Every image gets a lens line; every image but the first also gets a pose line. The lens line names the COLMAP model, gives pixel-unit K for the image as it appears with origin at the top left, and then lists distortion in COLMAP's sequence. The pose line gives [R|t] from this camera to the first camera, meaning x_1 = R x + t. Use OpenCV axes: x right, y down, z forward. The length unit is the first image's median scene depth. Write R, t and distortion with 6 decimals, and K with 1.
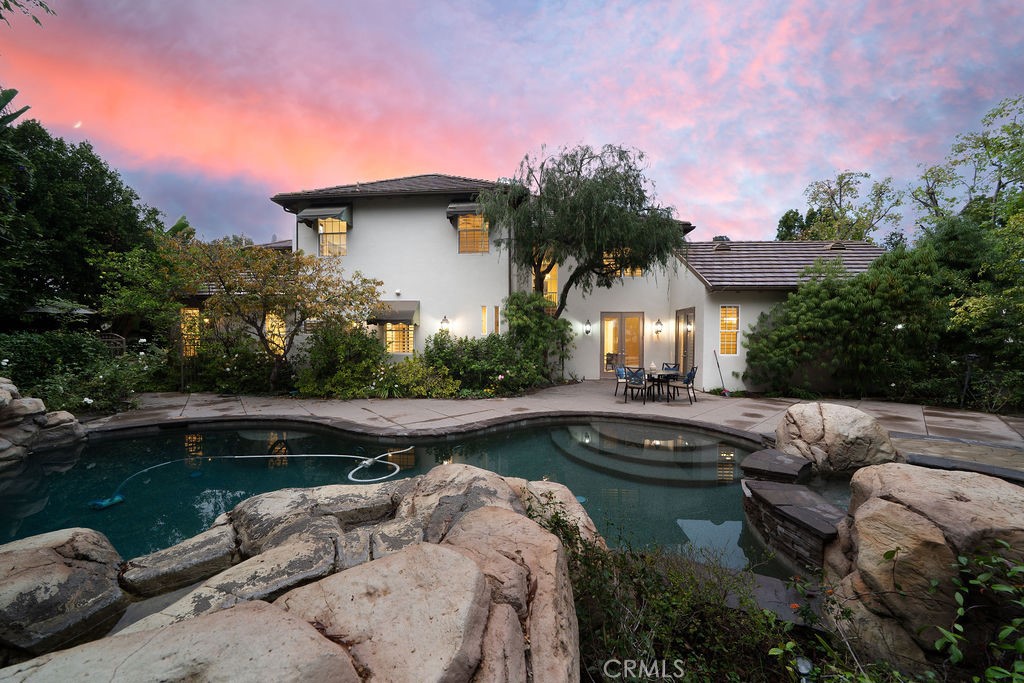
lens RADIAL K [[362.3, 0, 512.0], [0, 362.3, 341.5], [0, 0, 1]] dist [-0.015403, 0.000117]
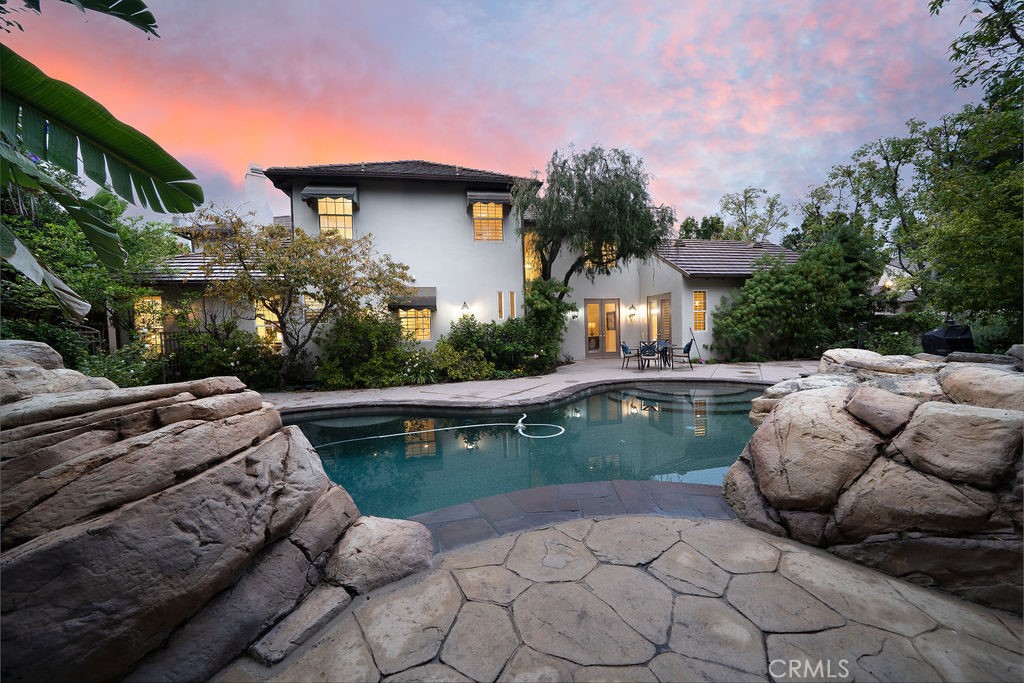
lens RADIAL K [[362.3, 0, 512.0], [0, 362.3, 341.5], [0, 0, 1]] dist [-0.015403, 0.000117]
pose [[0.964487, -0.038586, 0.261297, -0.334489], [0.036500, 0.999251, 0.012835, 0.033564], [-0.261597, -0.002842, 0.965173, -0.016744]]
